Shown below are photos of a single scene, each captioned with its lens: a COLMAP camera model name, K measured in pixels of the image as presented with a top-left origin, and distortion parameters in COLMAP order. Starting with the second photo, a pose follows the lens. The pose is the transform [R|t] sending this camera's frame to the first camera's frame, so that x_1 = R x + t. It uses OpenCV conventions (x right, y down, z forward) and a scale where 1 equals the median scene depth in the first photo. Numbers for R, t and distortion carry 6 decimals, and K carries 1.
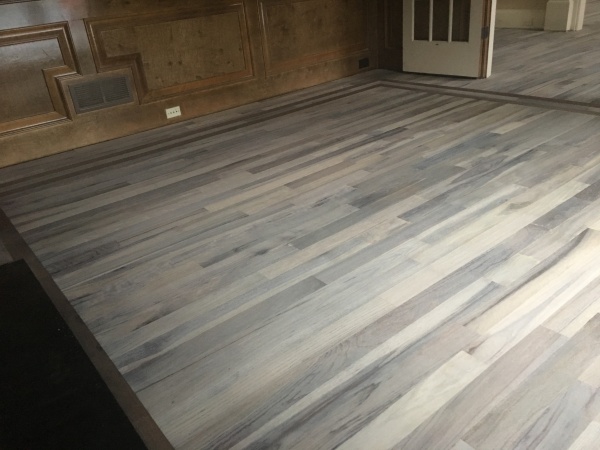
lens RADIAL K [[510.1, 0, 300.0], [0, 510.1, 225.0], [0, 0, 1]] dist [0.108382, -0.149693]
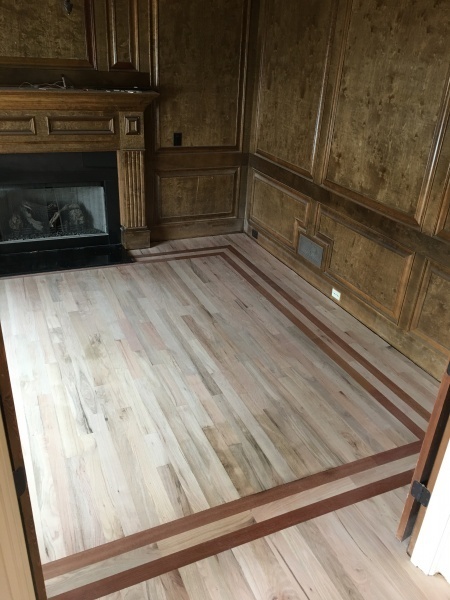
lens RADIAL K [[510.1, 0, 225.0], [0, 510.1, 300.0], [0, 0, 1]] dist [0.108382, -0.149693]
pose [[-0.253008, 0.513604, -0.819876, 0.826712], [-0.458595, 0.682523, 0.569080, -0.797566], [0.851867, 0.519973, 0.062852, 0.747905]]
